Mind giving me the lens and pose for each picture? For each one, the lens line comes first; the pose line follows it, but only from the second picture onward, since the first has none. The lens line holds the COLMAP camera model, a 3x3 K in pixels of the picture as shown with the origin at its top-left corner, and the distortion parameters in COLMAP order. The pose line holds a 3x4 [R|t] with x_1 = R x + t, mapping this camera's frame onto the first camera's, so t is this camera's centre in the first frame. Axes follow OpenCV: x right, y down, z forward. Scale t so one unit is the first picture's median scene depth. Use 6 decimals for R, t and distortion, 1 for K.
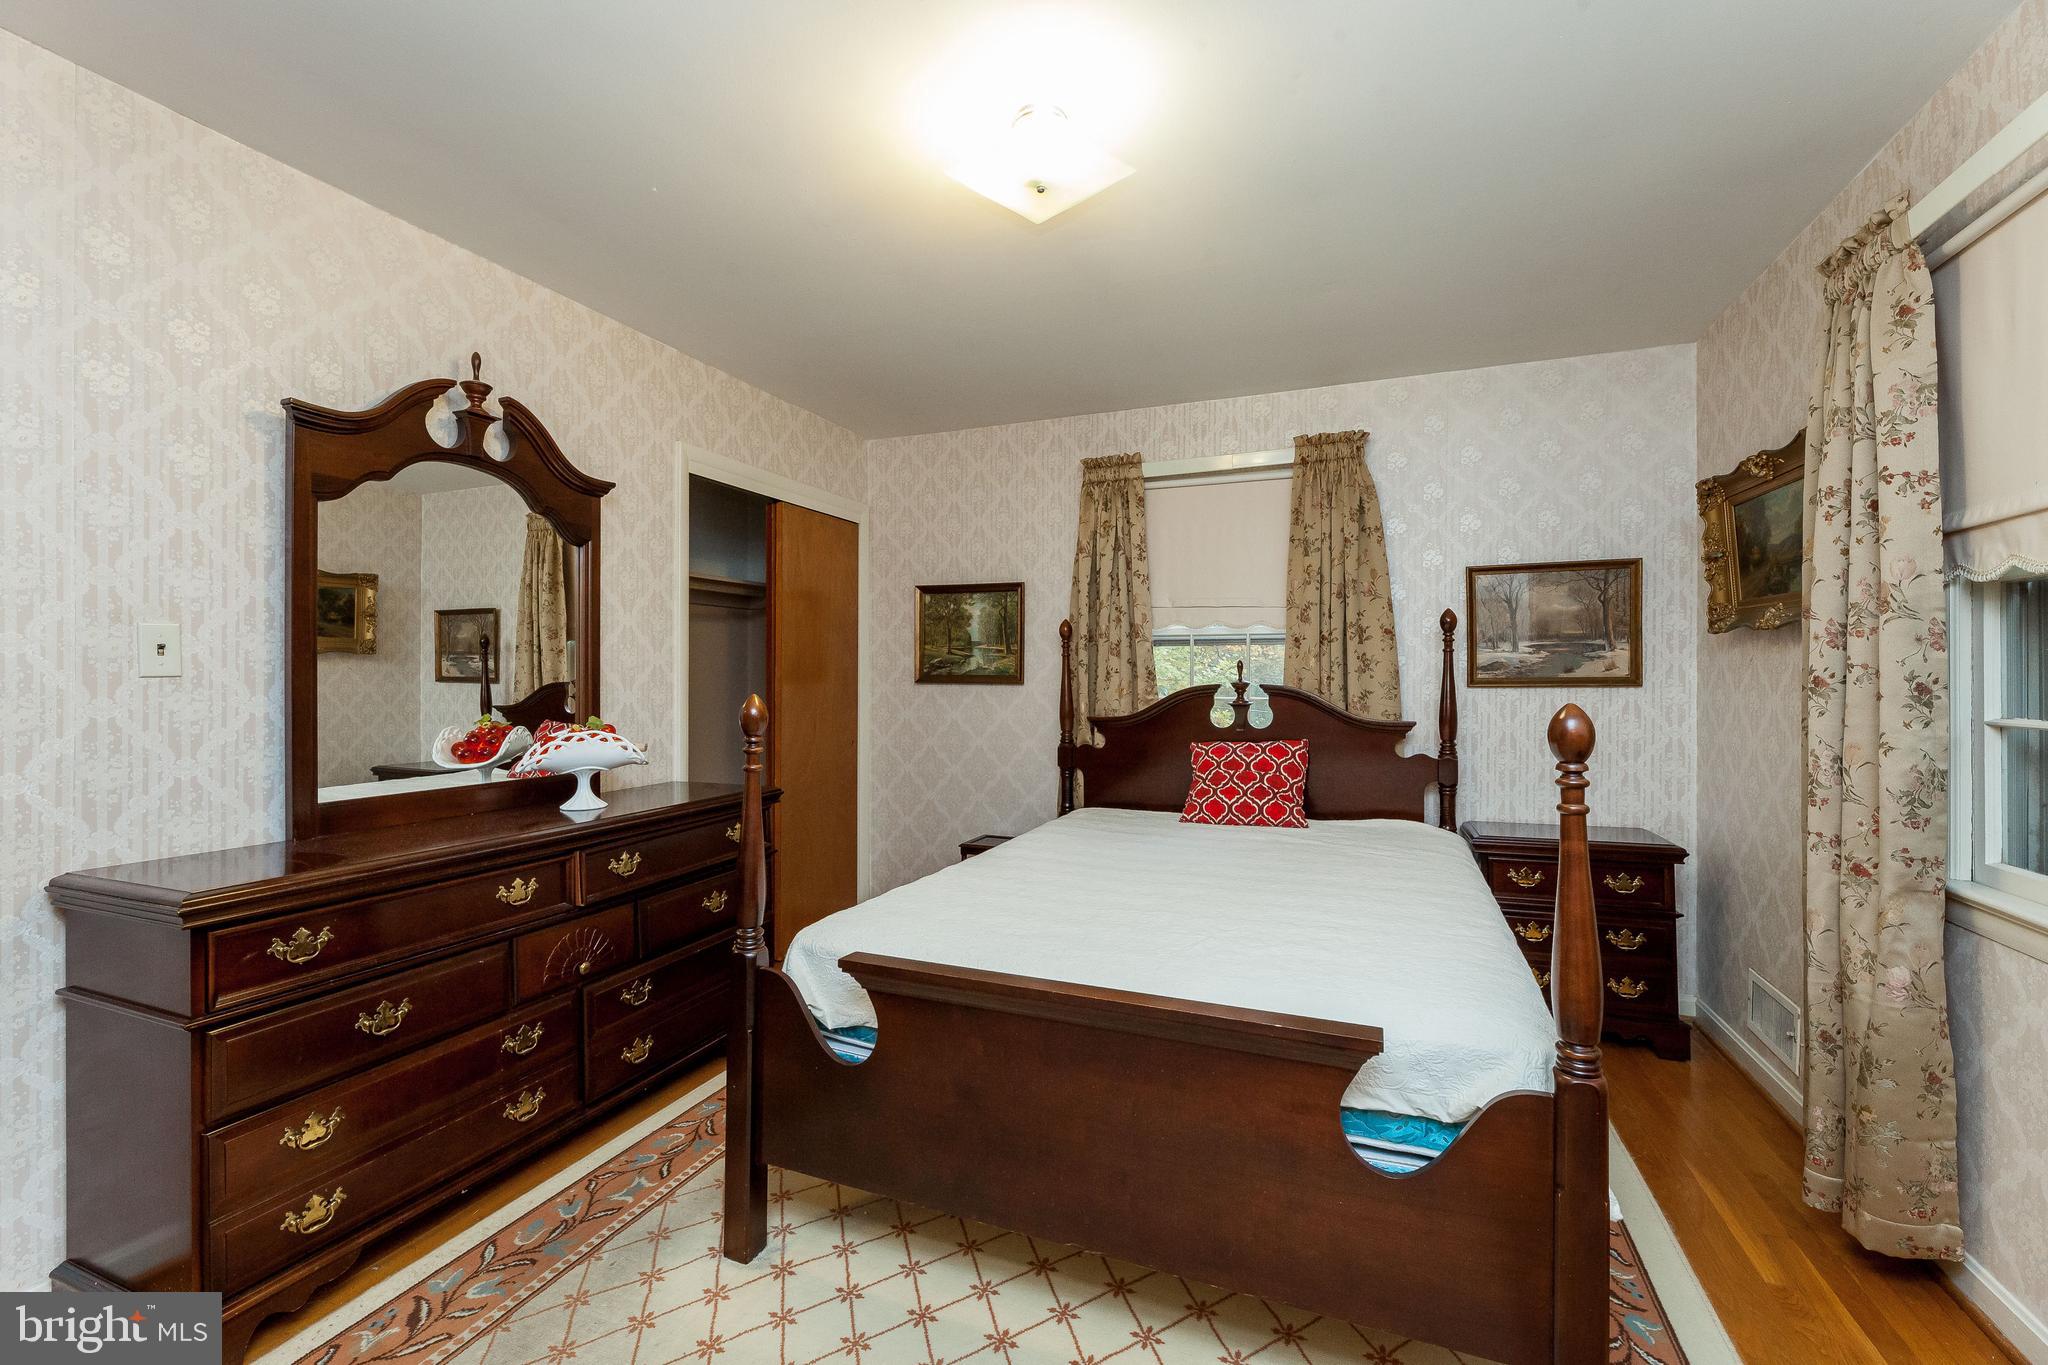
lens RADIAL K [[856.7, 0, 1025.4], [0, 856.7, 676.2], [0, 0, 1]] dist [0.000835, -0.000132]
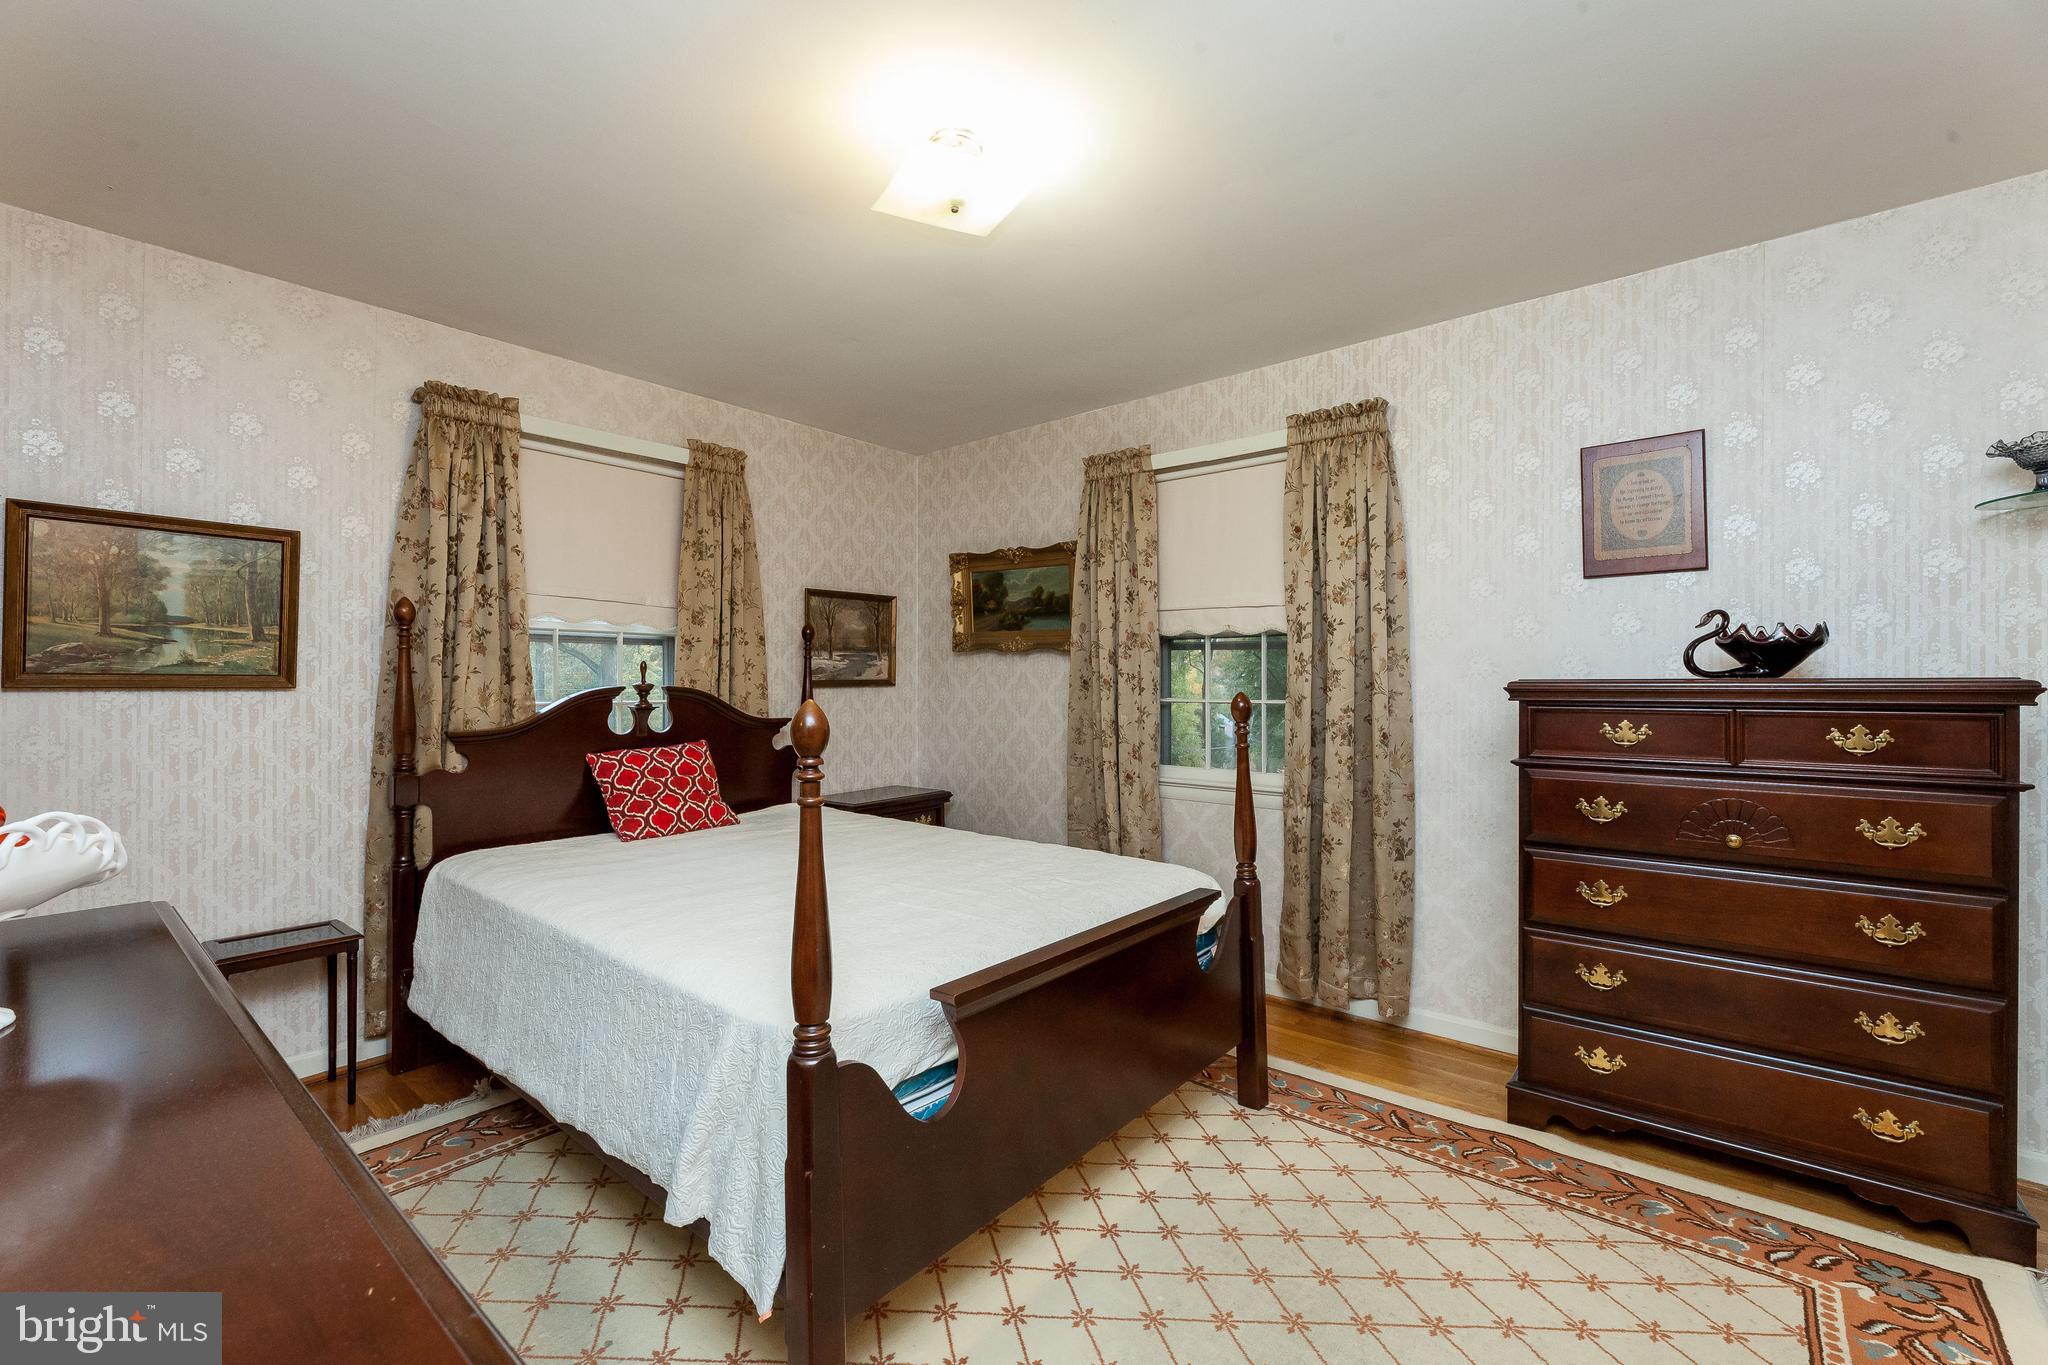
lens RADIAL K [[856.7, 0, 1016.2], [0, 856.7, 681.6], [0, 0, 1]] dist [0.000835, -0.000132]
pose [[0.309016, 0.000003, 0.951057, -0.520198], [-0.001723, 0.999998, 0.000557, 0.002798], [-0.951055, -0.001811, 0.309015, 0.329189]]
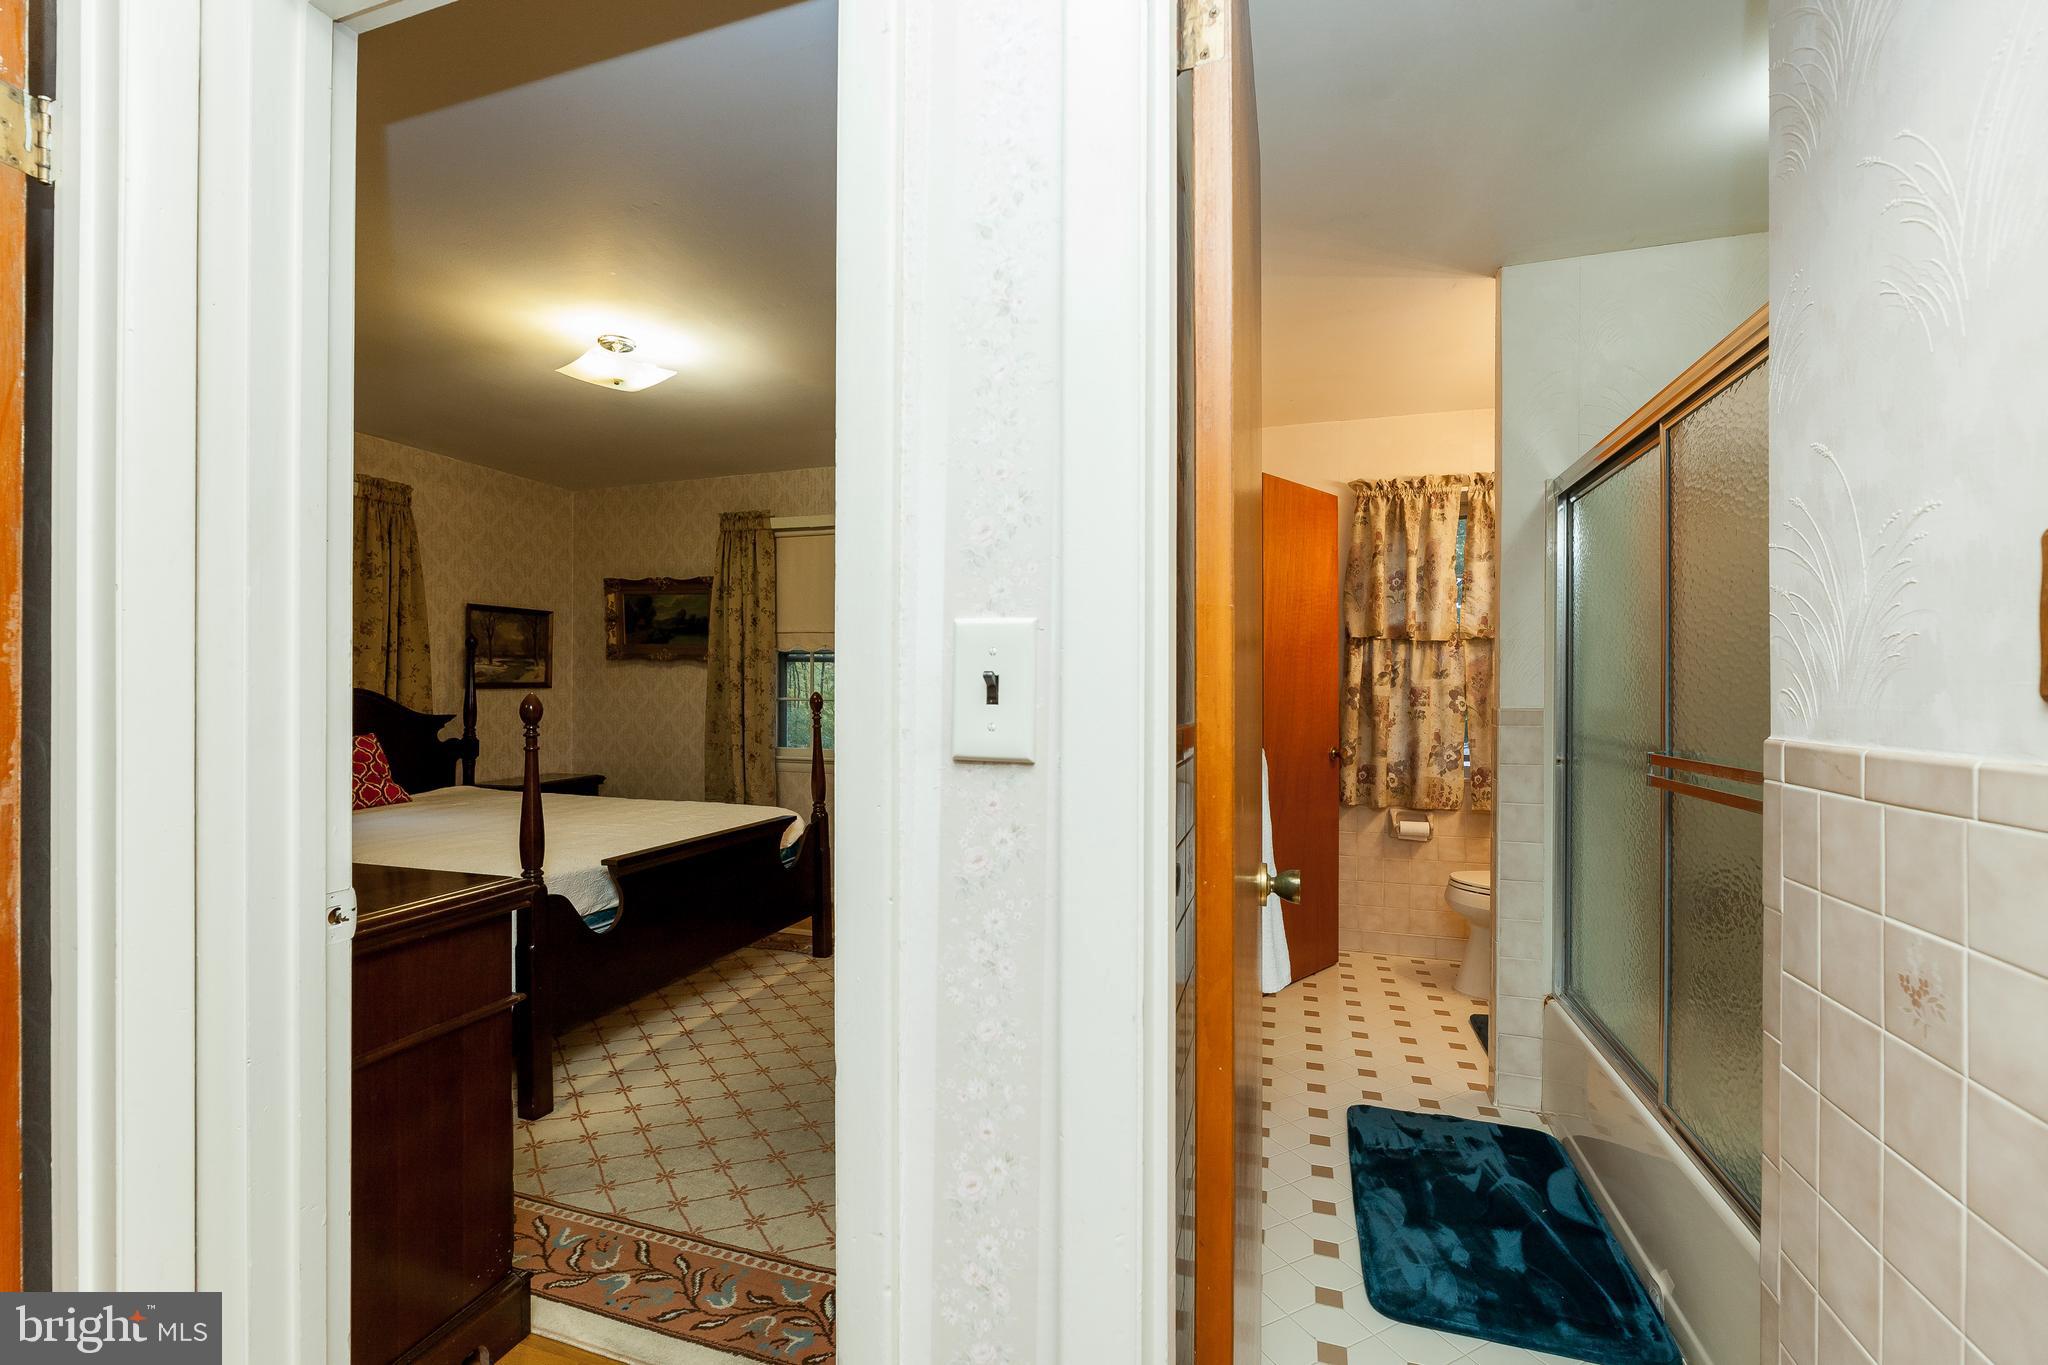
lens RADIAL K [[856.7, 0, 1009.6], [0, 856.7, 687.6], [0, 0, 1]] dist [0.000835, -0.000132]
pose [[-0.062143, -0.001214, 0.998067, -0.902947], [-0.006877, 0.999976, 0.000789, 0.003178], [-0.998044, -0.006815, -0.062150, 0.191053]]
